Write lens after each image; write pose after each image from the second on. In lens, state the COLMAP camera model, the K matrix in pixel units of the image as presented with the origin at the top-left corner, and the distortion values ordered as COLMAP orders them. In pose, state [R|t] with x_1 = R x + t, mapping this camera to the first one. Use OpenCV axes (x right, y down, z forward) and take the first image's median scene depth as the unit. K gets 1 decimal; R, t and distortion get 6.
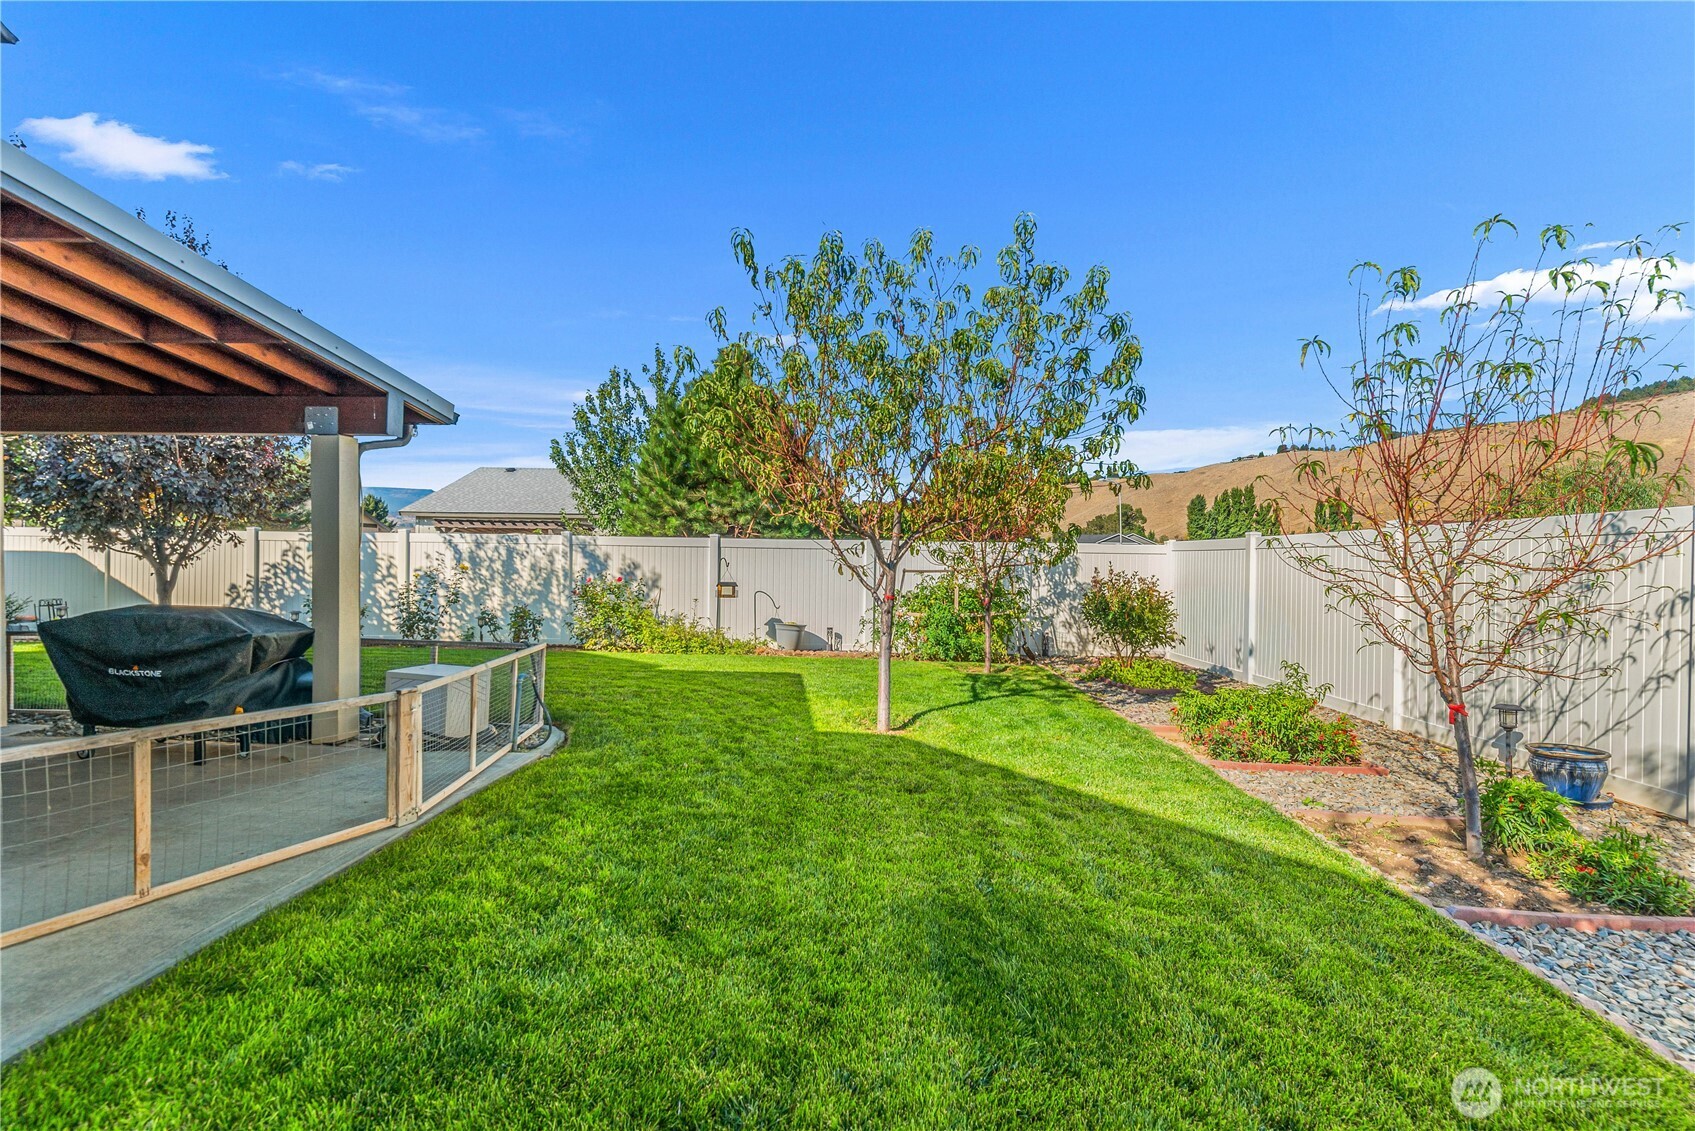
lens RADIAL K [[746.8, 0, 861.5], [0, 746.8, 559.6], [0, 0, 1]] dist [0.002340, 0.000289]
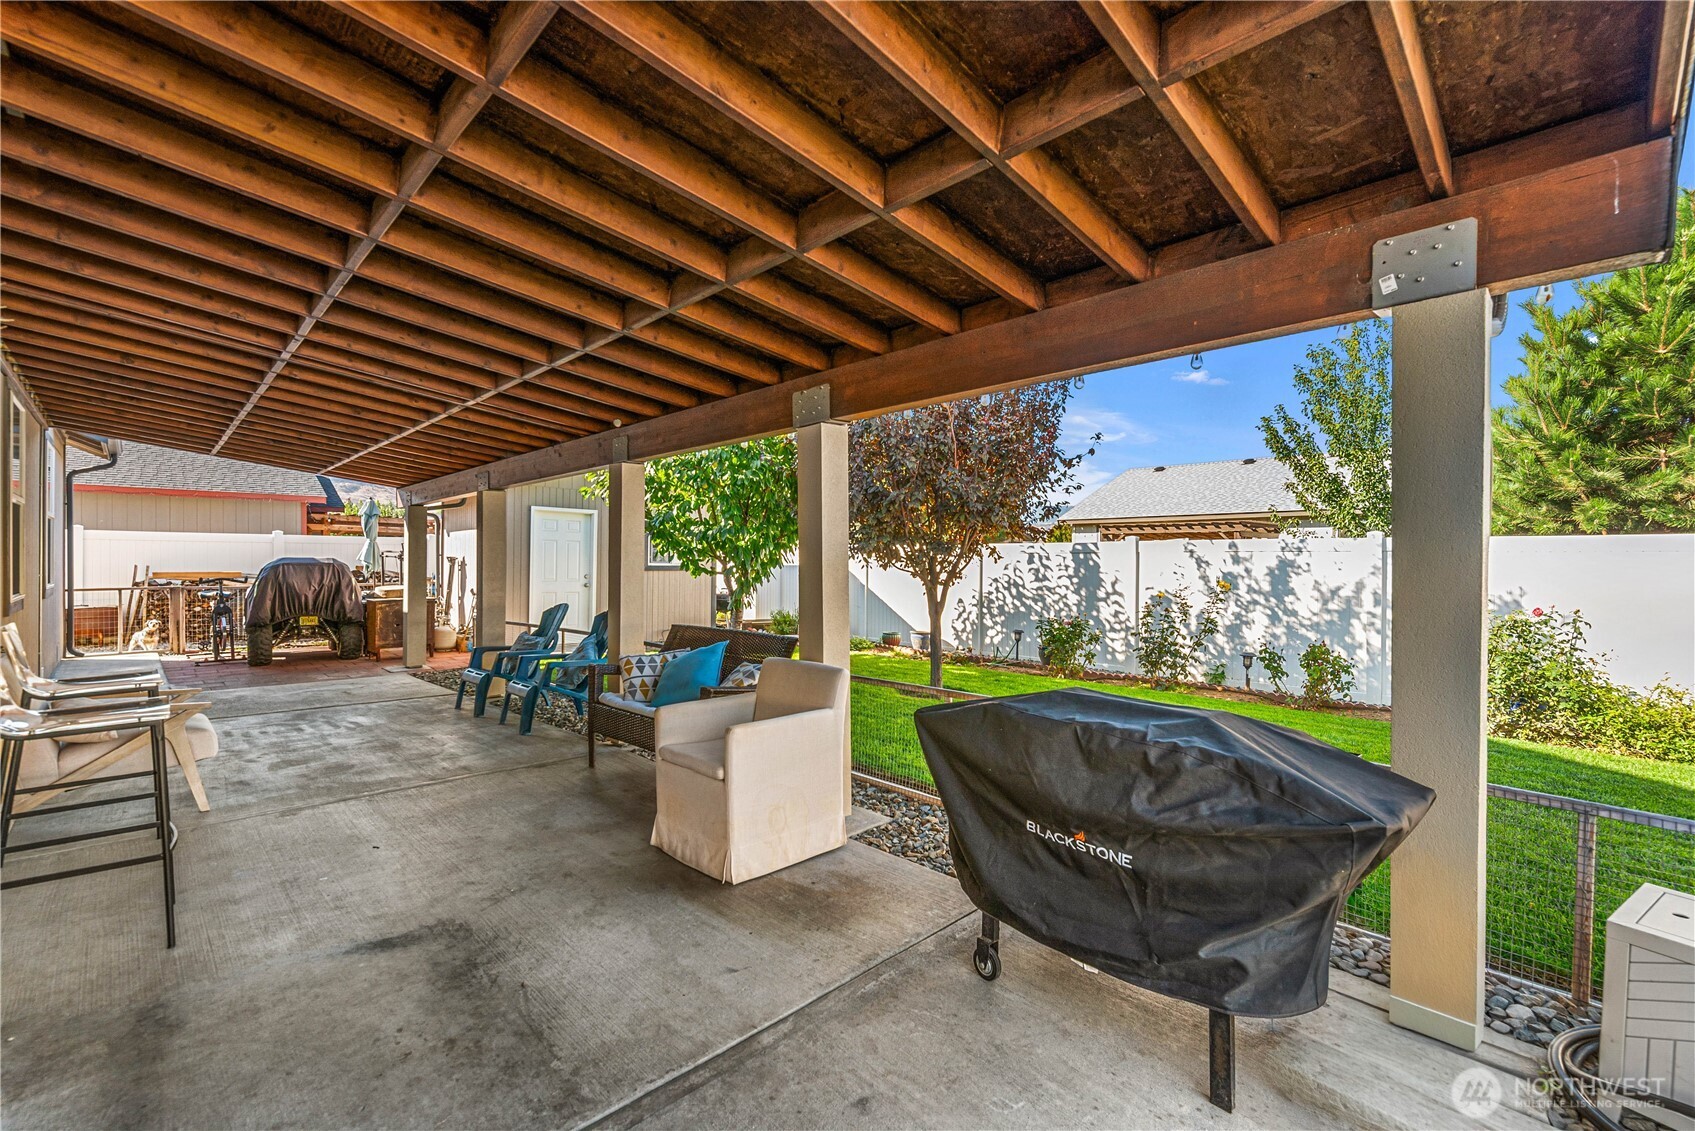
lens RADIAL K [[746.8, 0, 861.5], [0, 746.8, 559.6], [0, 0, 1]] dist [0.002340, 0.000289]
pose [[0.728703, -0.011704, -0.684730, -0.266011], [0.007541, 0.999930, -0.009067, -0.010352], [0.684788, 0.001444, 0.728741, 0.199092]]
